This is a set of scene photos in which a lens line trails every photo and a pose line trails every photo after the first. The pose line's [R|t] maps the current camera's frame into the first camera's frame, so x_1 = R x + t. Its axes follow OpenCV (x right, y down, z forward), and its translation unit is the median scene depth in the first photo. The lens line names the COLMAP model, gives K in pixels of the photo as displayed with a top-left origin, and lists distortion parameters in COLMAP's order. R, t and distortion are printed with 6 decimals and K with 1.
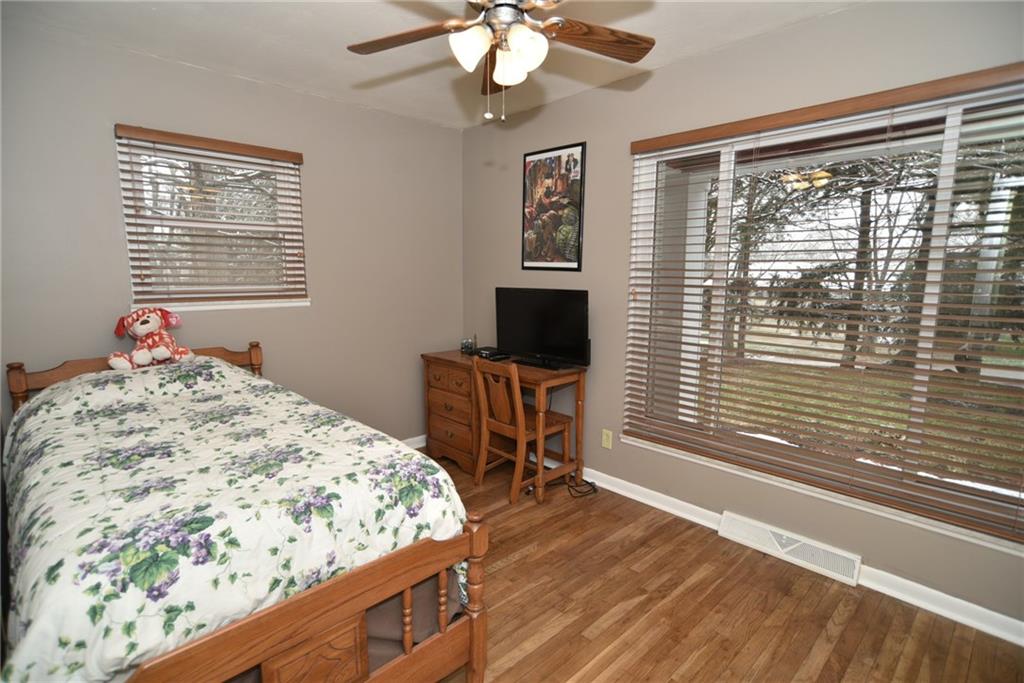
lens RADIAL K [[502.8, 0, 511.3], [0, 502.8, 346.2], [0, 0, 1]] dist [-0.023642, 0.018091]
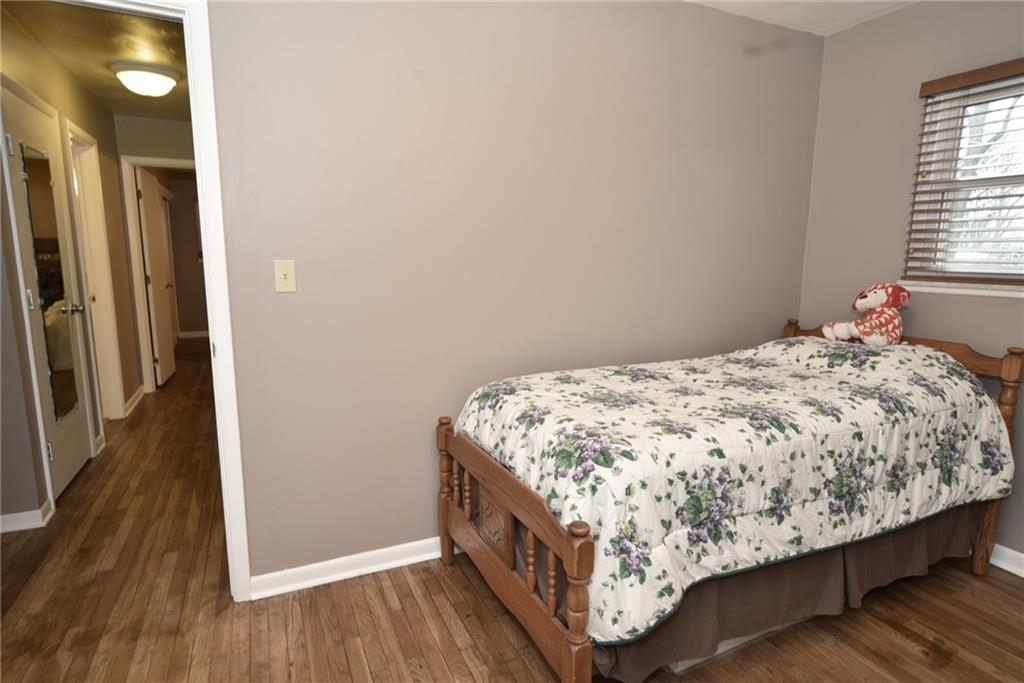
lens RADIAL K [[556.7, 0, 512.0], [0, 556.7, 341.5], [0, 0, 1]] dist [0.013746, 0.000337]
pose [[-0.296128, 0.151587, -0.943043, 0.663570], [-0.156115, 0.966367, 0.204358, -0.108555], [0.942304, 0.207739, -0.262503, 0.915909]]
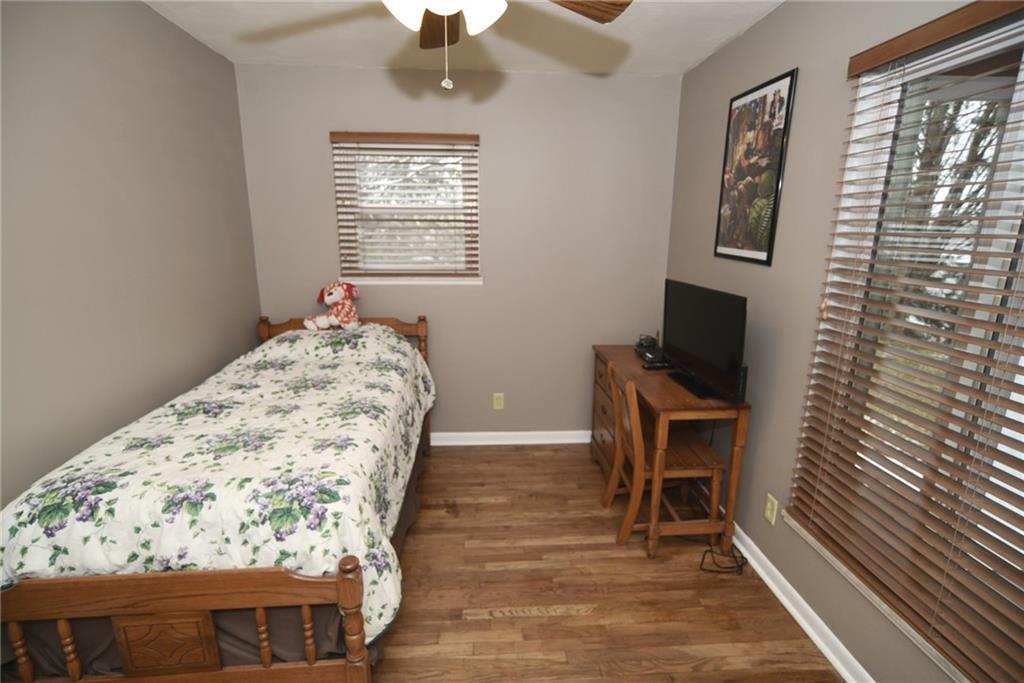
lens RADIAL K [[502.8, 0, 511.3], [0, 502.8, 346.2], [0, 0, 1]] dist [-0.023642, 0.018091]
pose [[0.771837, 0.152092, -0.617362, 0.550792], [-0.100832, 0.987961, 0.117330, -0.152255], [0.627774, -0.028310, 0.777880, 0.427879]]
